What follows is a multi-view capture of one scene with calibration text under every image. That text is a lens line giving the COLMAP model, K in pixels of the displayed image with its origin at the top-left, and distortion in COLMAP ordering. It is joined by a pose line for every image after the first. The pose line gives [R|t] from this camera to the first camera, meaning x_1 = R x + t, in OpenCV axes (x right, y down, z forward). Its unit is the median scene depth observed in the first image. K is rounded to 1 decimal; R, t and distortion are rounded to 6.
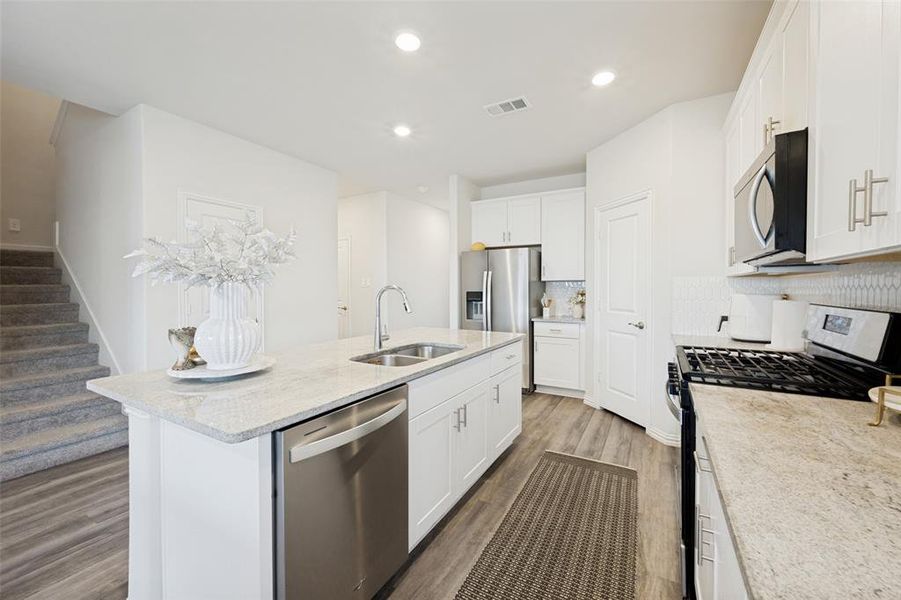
lens RADIAL K [[358.3, 0, 451.3], [0, 358.3, 293.6], [0, 0, 1]] dist [-0.000394, 0.000231]
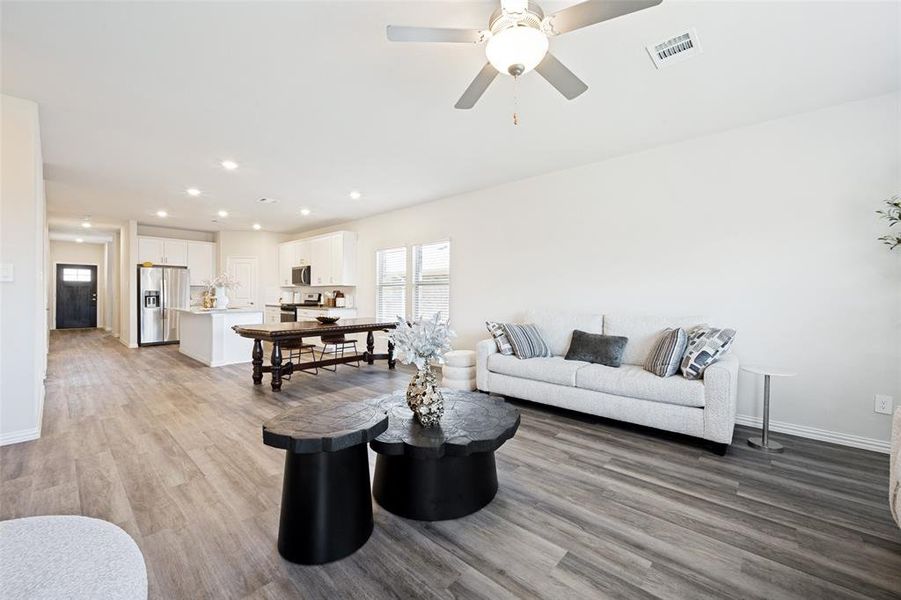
lens RADIAL K [[358.3, 0, 451.3], [0, 358.3, 293.6], [0, 0, 1]] dist [-0.000394, 0.000231]
pose [[0.222242, 0.002776, 0.974988, -1.423219], [0.010301, 0.999933, -0.005195, 0.034034], [-0.974937, 0.011198, 0.222198, -0.874607]]
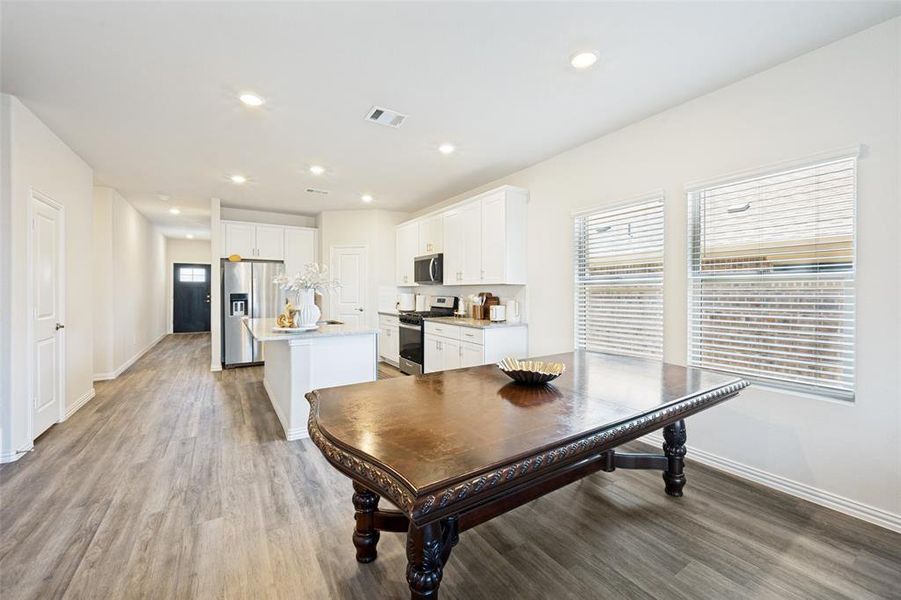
lens RADIAL K [[360.3, 0, 455.2], [0, 360.3, 287.4], [0, 0, 1]] dist [-0.000990, -0.000211]
pose [[0.465644, 0.009467, 0.884921, -0.779487], [0.012518, 0.999772, -0.017282, 0.004458], [-0.884883, 0.019125, 0.465420, -0.314041]]
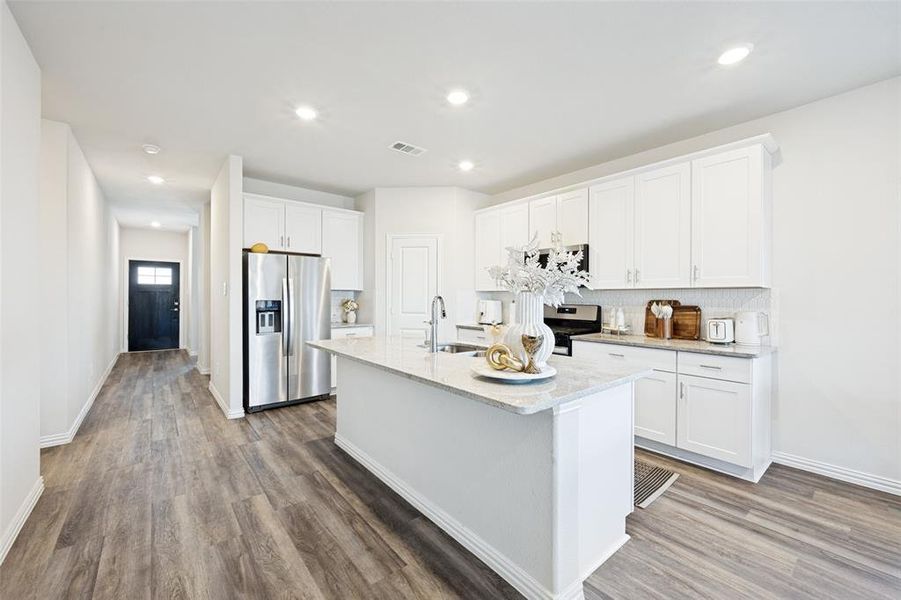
lens RADIAL K [[358.3, 0, 451.3], [0, 358.3, 293.6], [0, 0, 1]] dist [-0.000394, 0.000231]
pose [[0.359112, 0.009334, 0.933248, -0.637222], [0.012108, 0.999819, -0.014659, -0.005193], [-0.933216, 0.016564, 0.358934, 0.300235]]
